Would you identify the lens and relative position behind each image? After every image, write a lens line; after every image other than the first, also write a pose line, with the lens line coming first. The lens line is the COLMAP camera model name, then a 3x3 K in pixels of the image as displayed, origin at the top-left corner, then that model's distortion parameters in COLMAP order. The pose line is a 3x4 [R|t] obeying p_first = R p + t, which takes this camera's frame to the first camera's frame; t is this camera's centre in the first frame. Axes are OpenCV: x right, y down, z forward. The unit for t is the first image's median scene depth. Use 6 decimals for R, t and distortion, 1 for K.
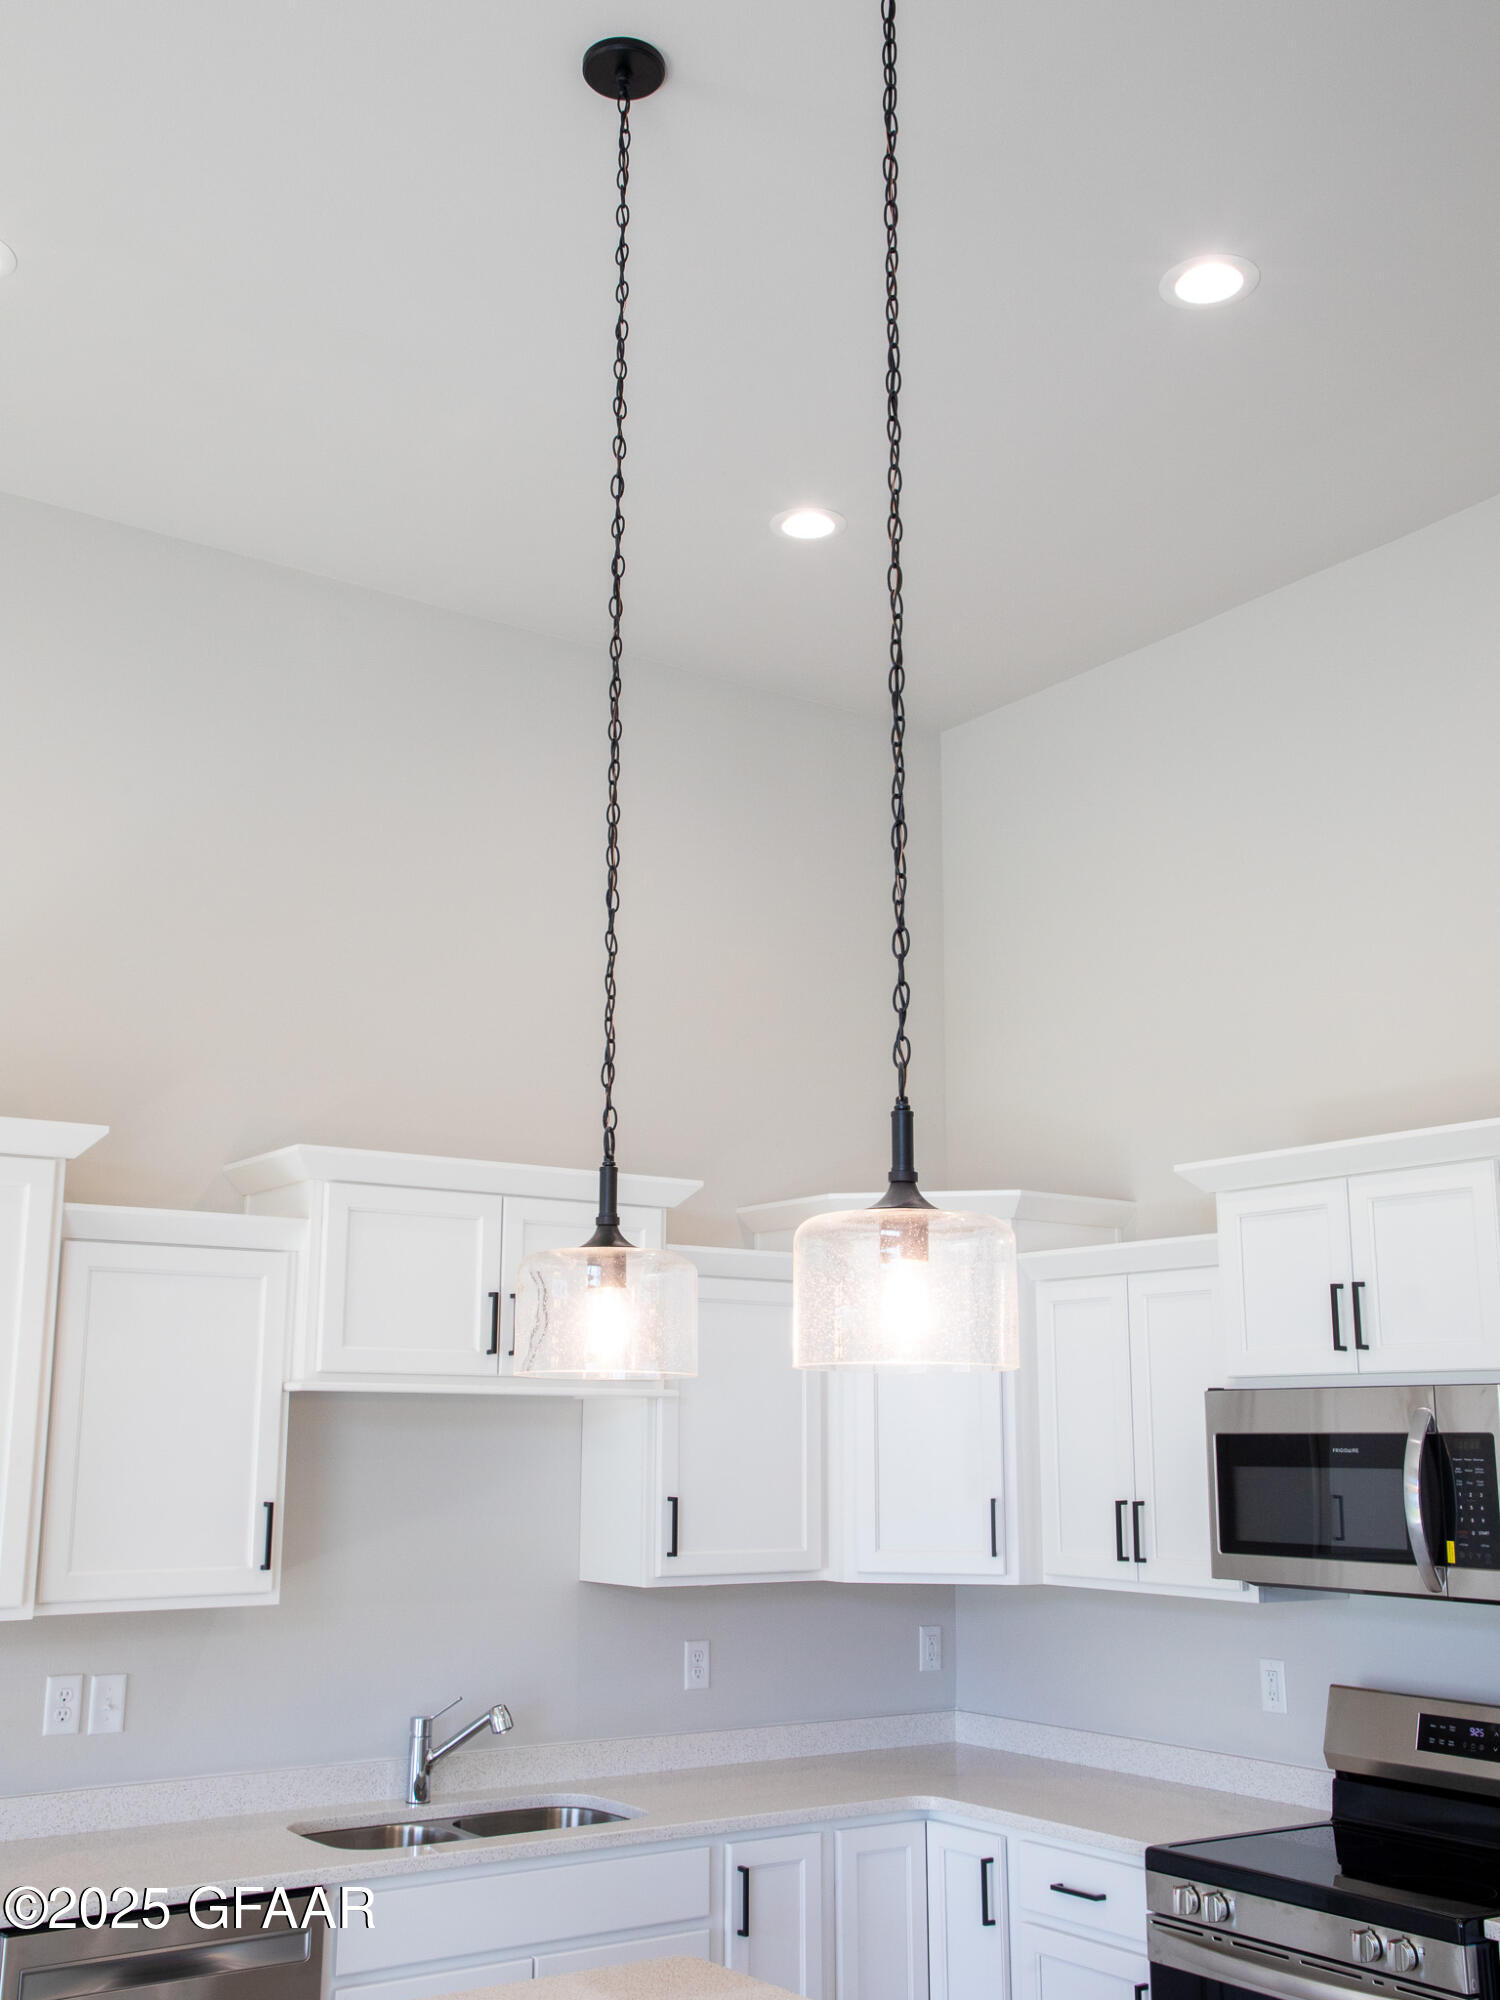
lens RADIAL K [[1994.2, 0, 752.0], [0, 1994.2, 1030.5], [0, 0, 1]] dist [0.024591, 0.019153]
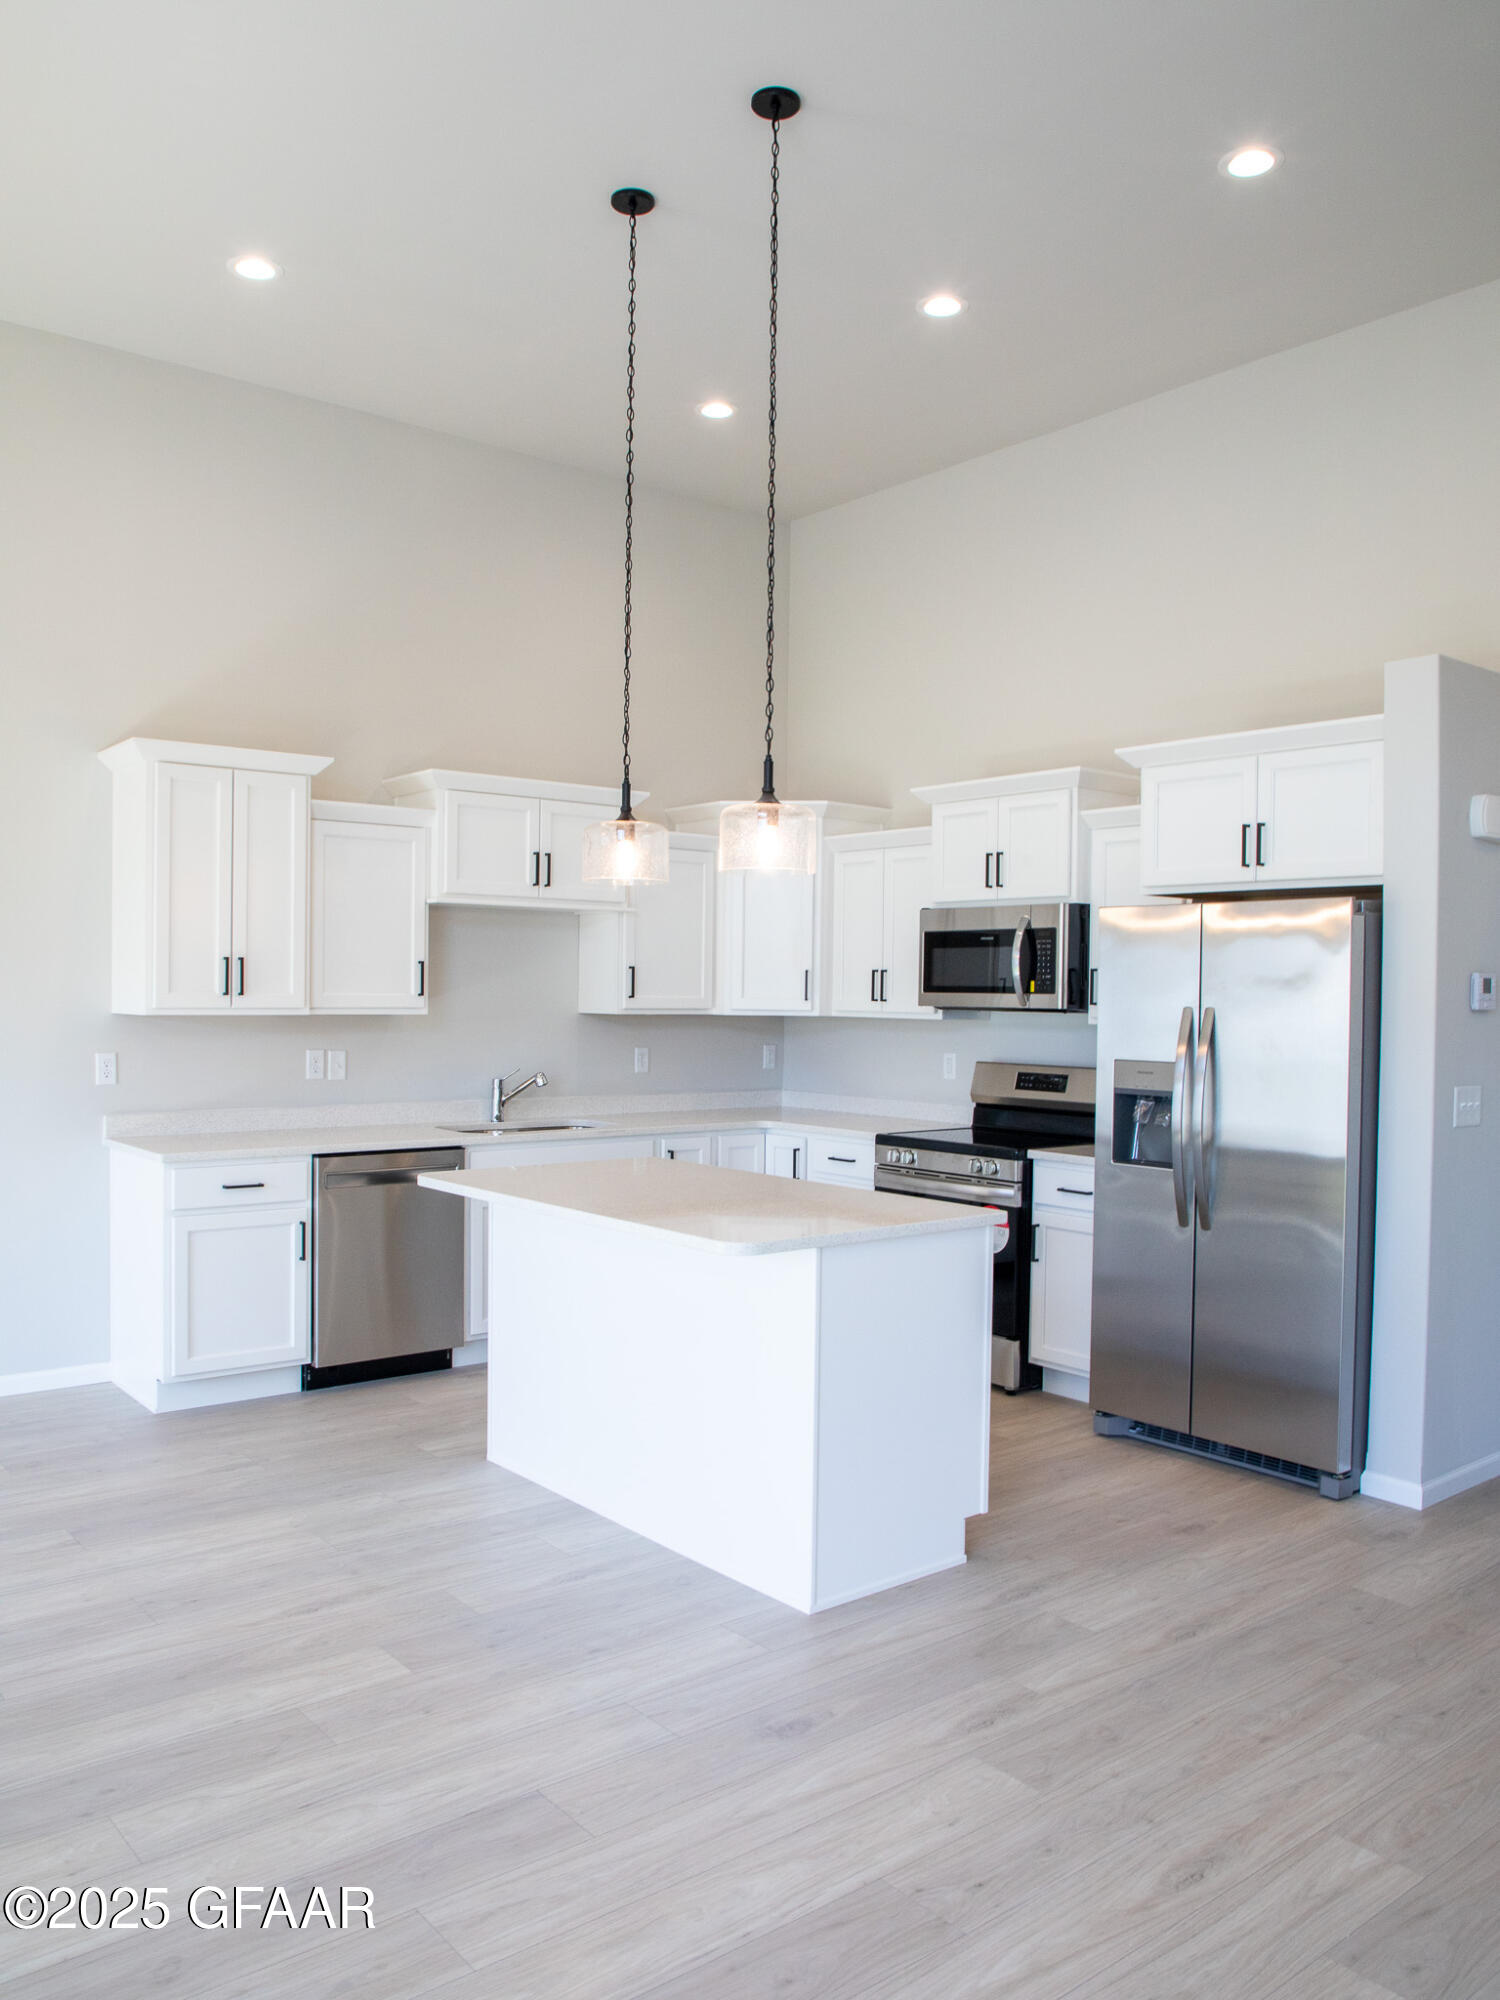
lens RADIAL K [[1505.9, 0, 742.5], [0, 1505.9, 1027.5], [0, 0, 1]] dist [-0.089681, 0.053390]
pose [[0.997480, 0.007442, 0.070556, -0.039868], [-0.023158, 0.974167, 0.224640, -0.026146], [-0.067062, -0.225708, 0.971884, -0.399363]]
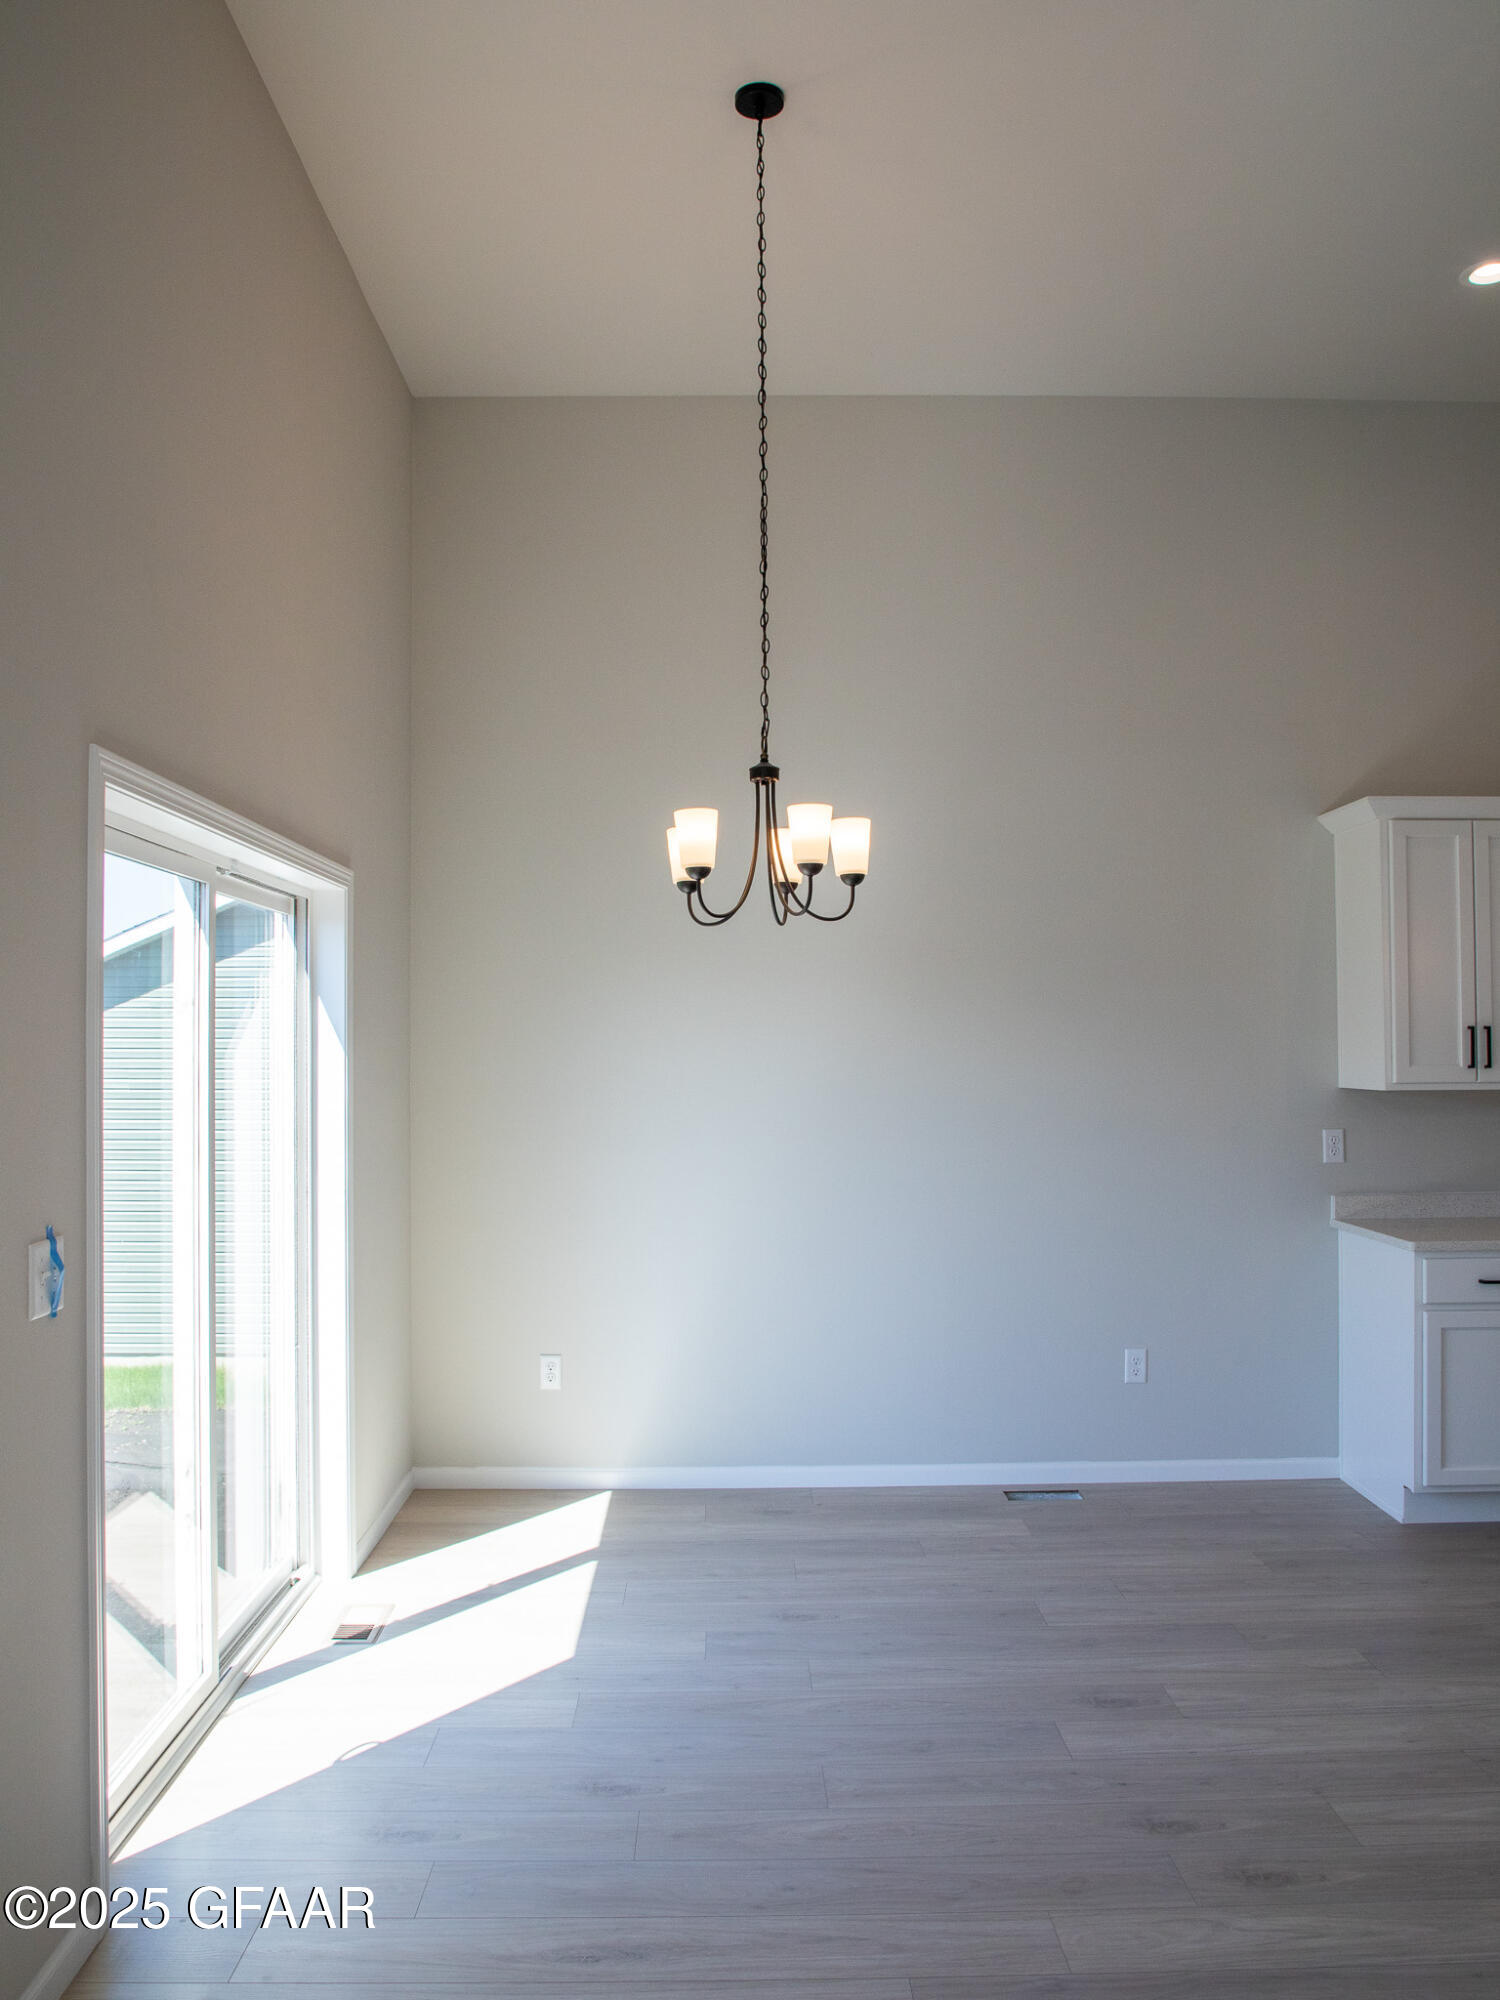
lens RADIAL K [[1545.4, 0, 751.6], [0, 1545.4, 1006.3], [0, 0, 1]] dist [-0.077315, 0.037944]
pose [[0.828326, -0.021939, -0.559816, -0.190221], [0.121163, 0.982600, 0.140770, -0.038026], [0.546987, -0.184432, 0.816572, -0.388805]]
